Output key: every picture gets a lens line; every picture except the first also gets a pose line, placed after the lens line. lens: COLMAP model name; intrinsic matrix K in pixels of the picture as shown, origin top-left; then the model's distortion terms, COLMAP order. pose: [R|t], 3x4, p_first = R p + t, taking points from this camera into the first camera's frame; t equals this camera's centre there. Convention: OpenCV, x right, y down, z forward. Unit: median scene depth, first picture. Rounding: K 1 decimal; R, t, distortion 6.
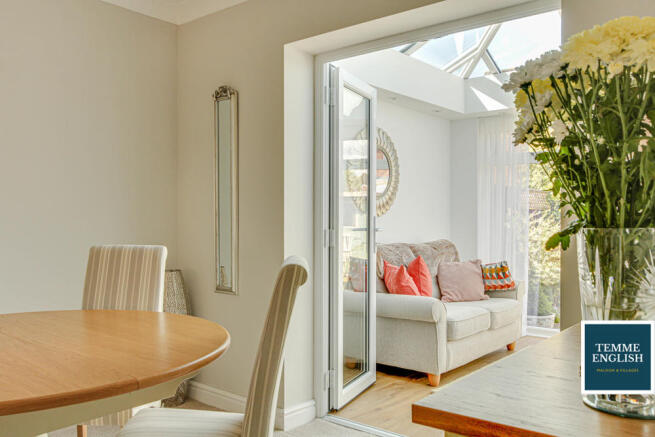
lens RADIAL K [[563.1, 0, 327.5], [0, 563.1, 218.5], [0, 0, 1]] dist [-0.003344, -0.000094]
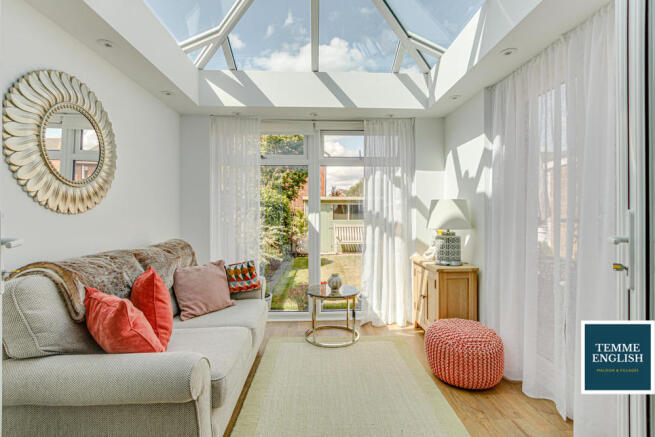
lens RADIAL K [[296.3, 0, 327.5], [0, 296.3, 218.5], [0, 0, 1]] dist [-0.020552, -0.000207]
pose [[0.732717, -0.007717, 0.680490, 0.070234], [-0.001194, 0.999920, 0.012624, -0.001389], [-0.680532, -0.010062, 0.732649, 0.542830]]
